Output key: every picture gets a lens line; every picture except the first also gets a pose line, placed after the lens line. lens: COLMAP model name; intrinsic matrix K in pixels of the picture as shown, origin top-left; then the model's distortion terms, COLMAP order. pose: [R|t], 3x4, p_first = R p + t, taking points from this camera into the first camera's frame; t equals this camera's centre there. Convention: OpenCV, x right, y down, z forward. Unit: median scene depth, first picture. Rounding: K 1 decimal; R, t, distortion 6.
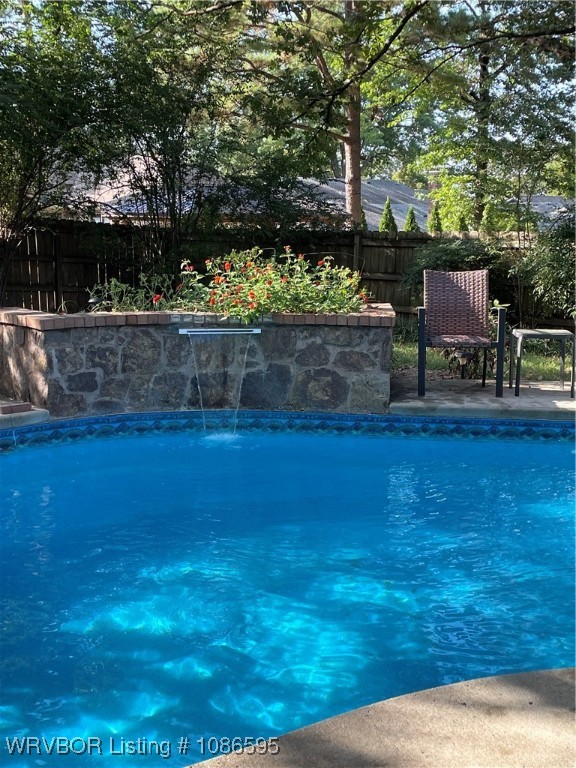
lens RADIAL K [[998.5, 0, 288.3], [0, 998.5, 384.3], [0, 0, 1]] dist [0.021027, 0.000000]
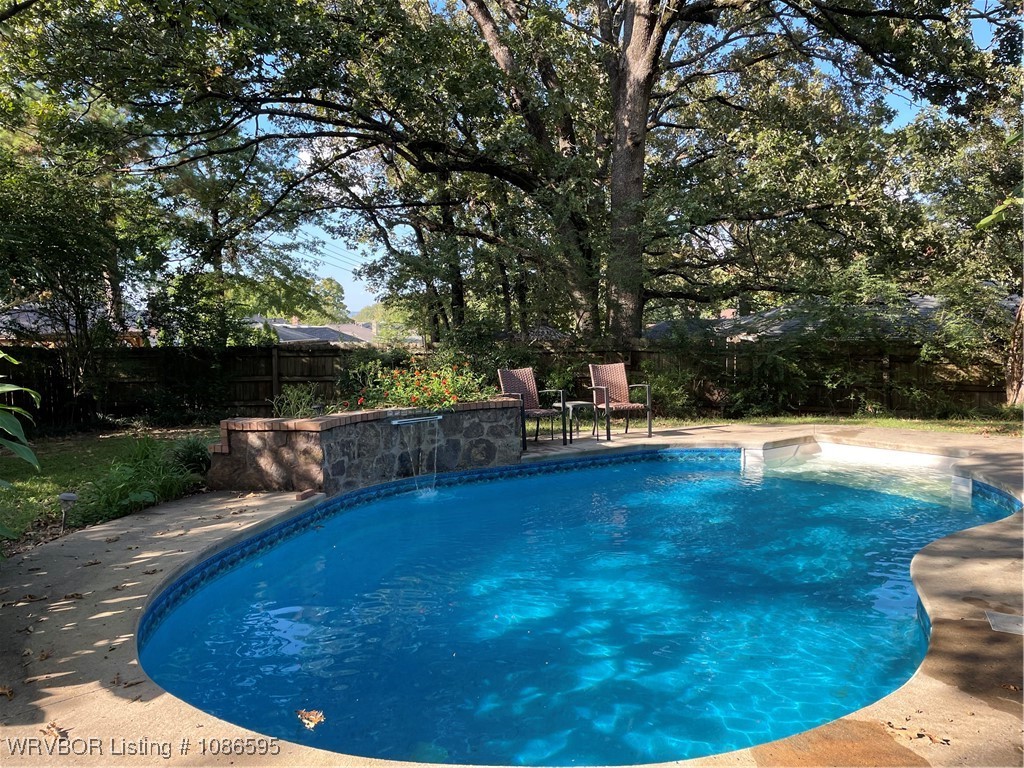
lens RADIAL K [[783.9, 0, 513.1], [0, 783.9, 383.4], [0, 0, 1]] dist [0.003396, -0.000219]
pose [[0.792073, -0.063603, 0.607104, -0.625473], [0.120099, 0.991355, -0.052830, -0.029708], [-0.598495, 0.114758, 0.792864, 0.042580]]
